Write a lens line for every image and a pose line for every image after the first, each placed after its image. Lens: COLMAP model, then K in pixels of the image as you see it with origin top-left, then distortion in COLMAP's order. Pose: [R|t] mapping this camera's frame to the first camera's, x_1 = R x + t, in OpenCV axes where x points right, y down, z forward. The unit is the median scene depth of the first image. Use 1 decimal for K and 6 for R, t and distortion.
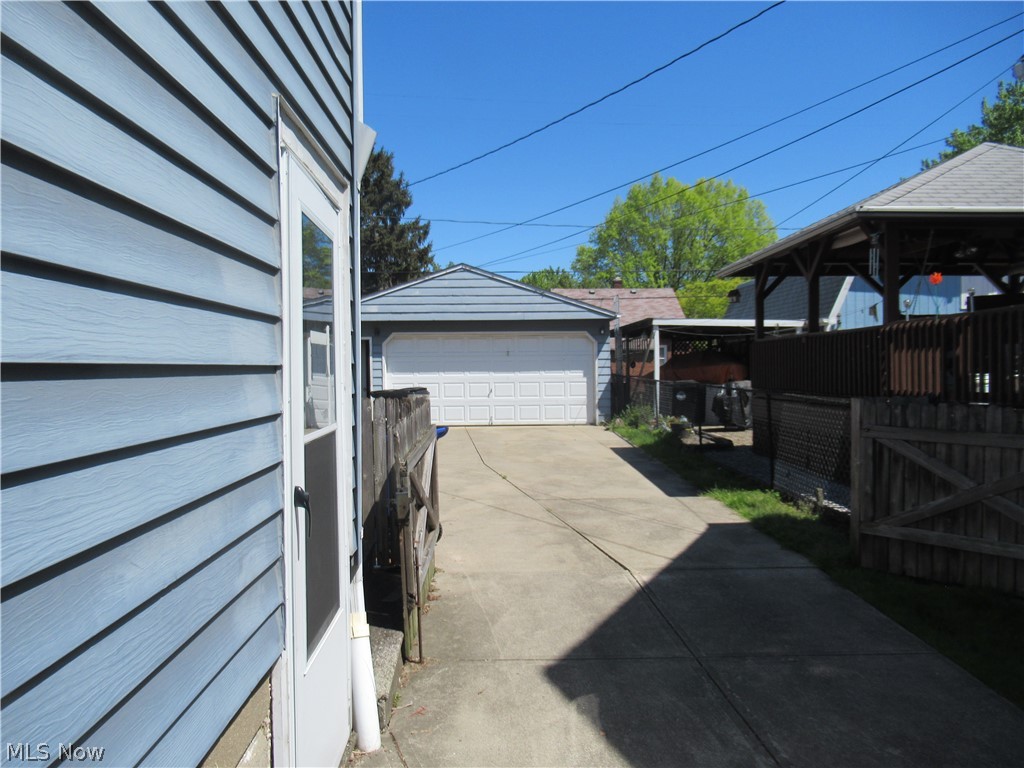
lens RADIAL K [[760.3, 0, 515.4], [0, 760.3, 385.9], [0, 0, 1]] dist [-0.008097, 0.003886]
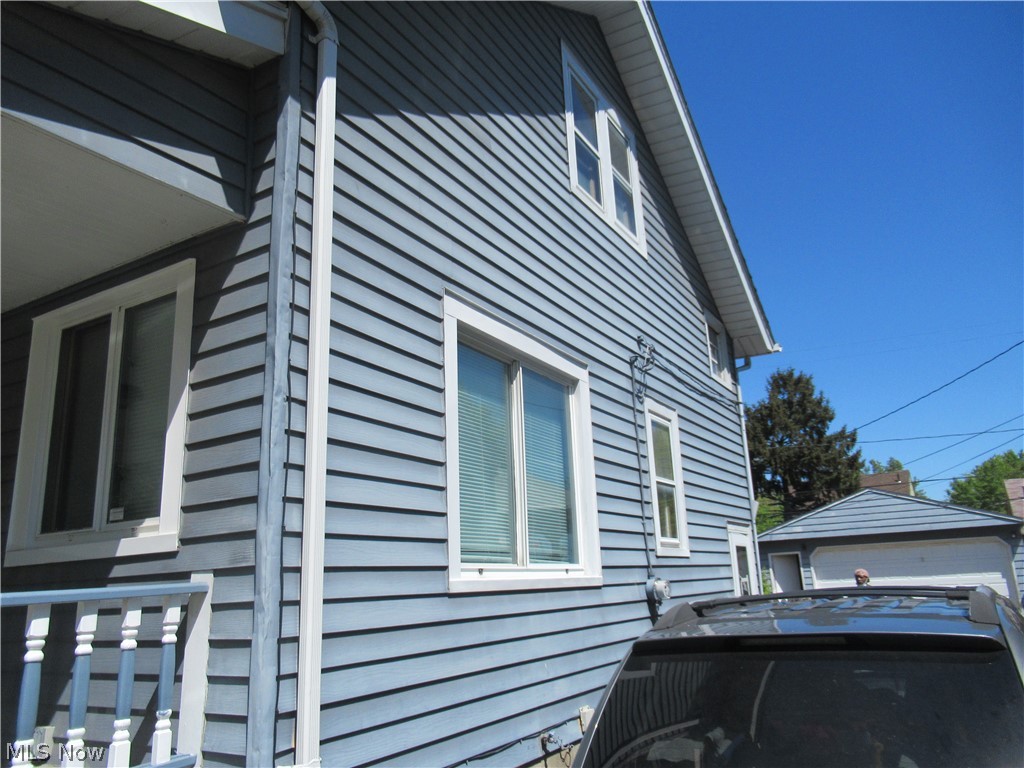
lens RADIAL K [[760.3, 0, 516.3], [0, 760.3, 382.9], [0, 0, 1]] dist [-0.008097, 0.003886]
pose [[0.842594, -0.163454, -0.513145, 0.047561], [0.022302, 0.962602, -0.270001, -0.001320], [0.538087, 0.216057, 0.814728, -0.154696]]
